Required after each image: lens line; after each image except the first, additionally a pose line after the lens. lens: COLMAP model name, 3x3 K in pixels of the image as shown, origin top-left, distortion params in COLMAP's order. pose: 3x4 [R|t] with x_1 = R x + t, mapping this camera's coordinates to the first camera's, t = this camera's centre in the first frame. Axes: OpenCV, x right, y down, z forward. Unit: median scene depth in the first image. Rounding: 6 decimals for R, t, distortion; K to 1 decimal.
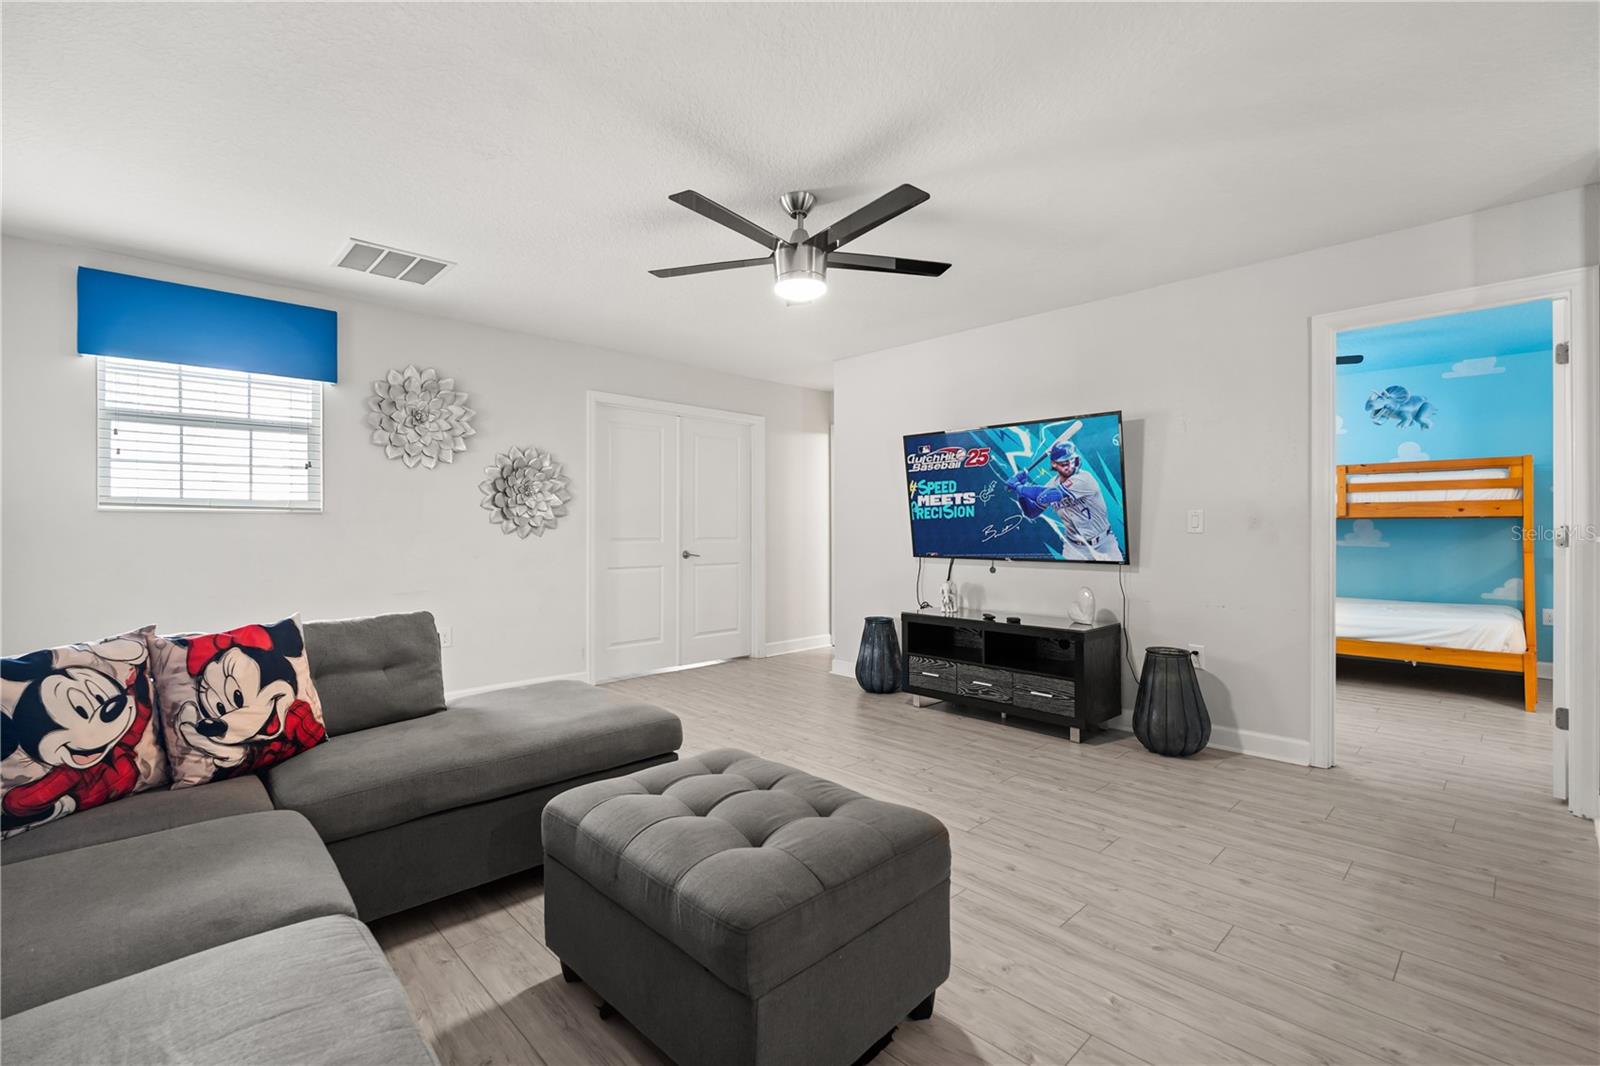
lens RADIAL K [[707.8, 0, 792.0], [0, 707.8, 533.2], [0, 0, 1]] dist [-0.011735, 0.003320]
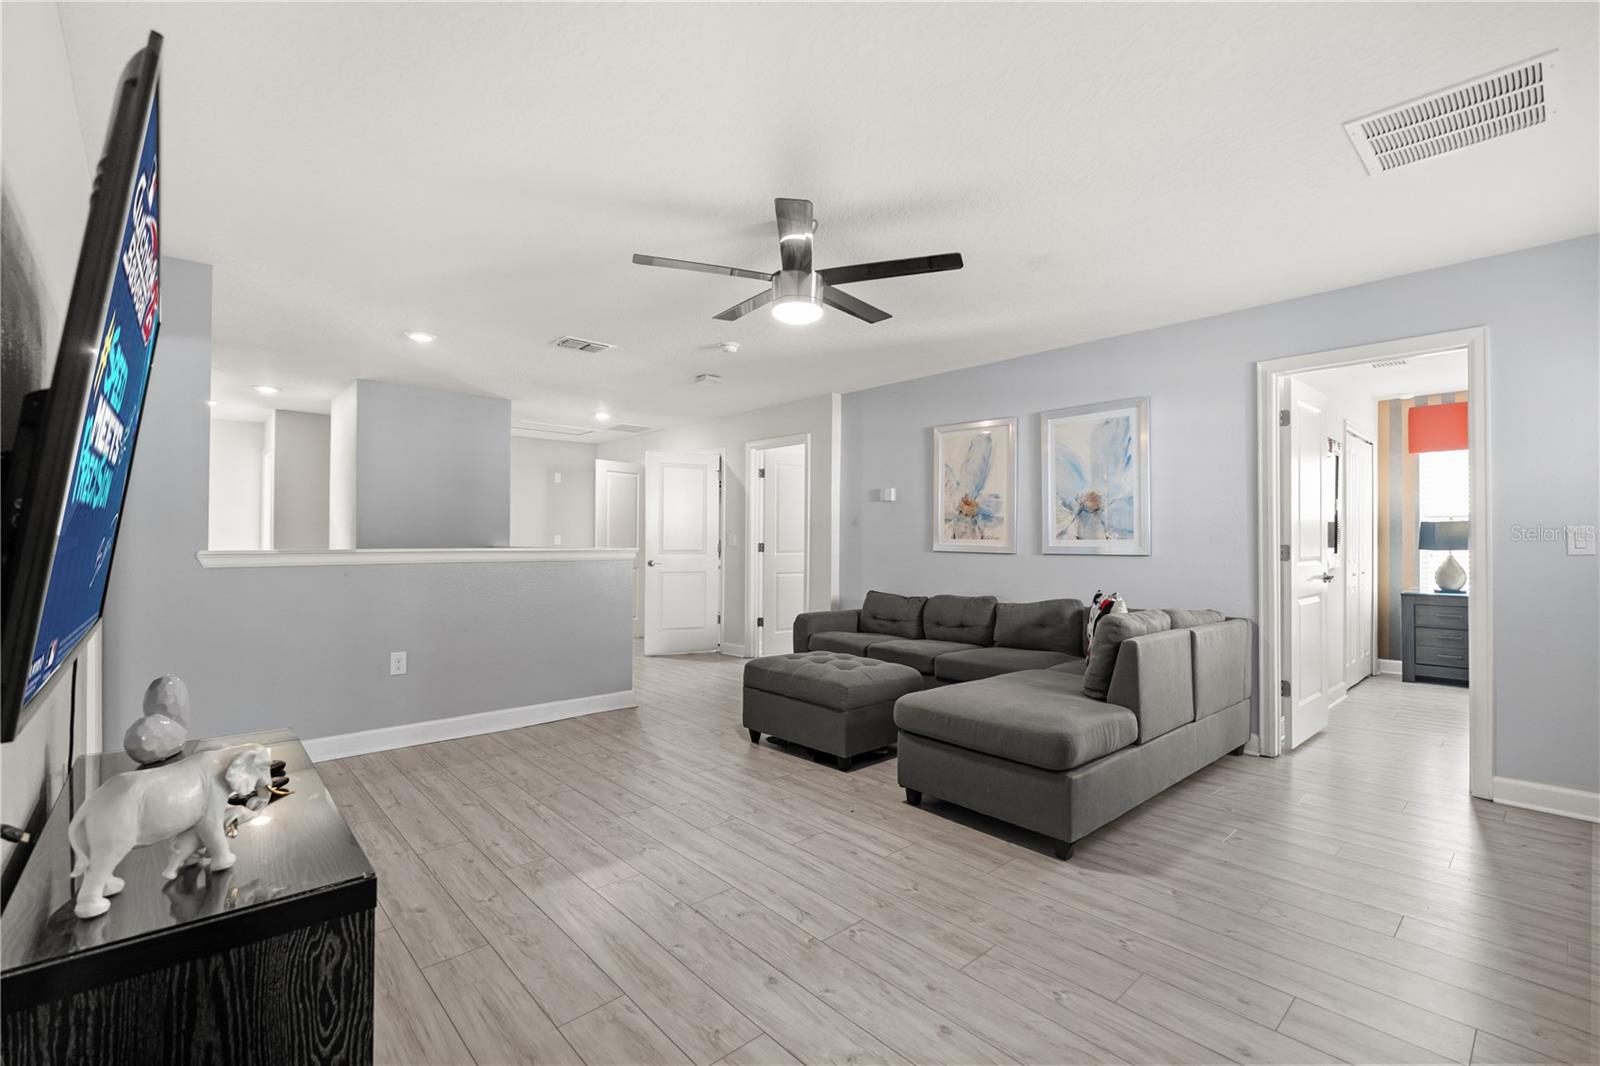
lens RADIAL K [[707.8, 0, 802.1], [0, 707.8, 534.6], [0, 0, 1]] dist [-0.011735, 0.003320]
pose [[-0.999885, -0.001950, 0.015063, -0.014275], [-0.001977, 0.999996, -0.001833, -0.029681], [-0.015060, -0.001863, -0.999885, 2.777273]]
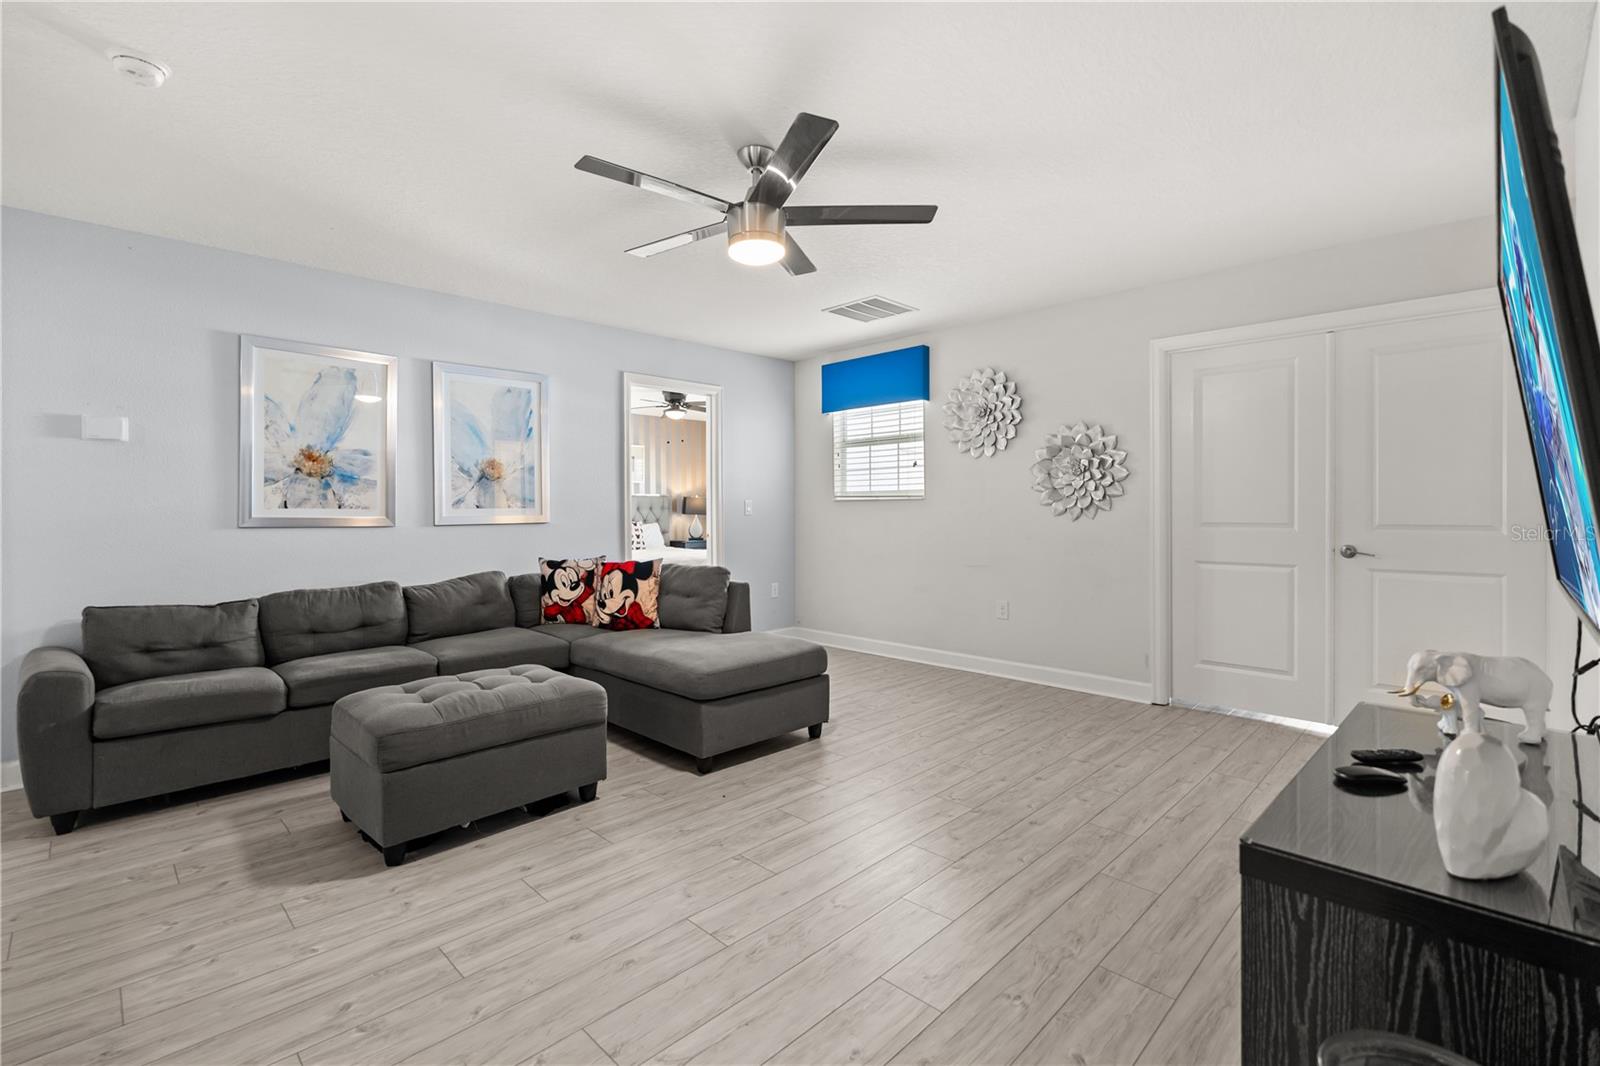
lens RADIAL K [[707.8, 0, 797.4], [0, 707.8, 516.6], [0, 0, 1]] dist [-0.011735, 0.003320]
pose [[0.034263, 0.011030, -0.999352, 1.280927], [-0.000902, 0.999939, 0.011005, -0.019002], [0.999412, 0.000524, 0.034271, 1.400839]]
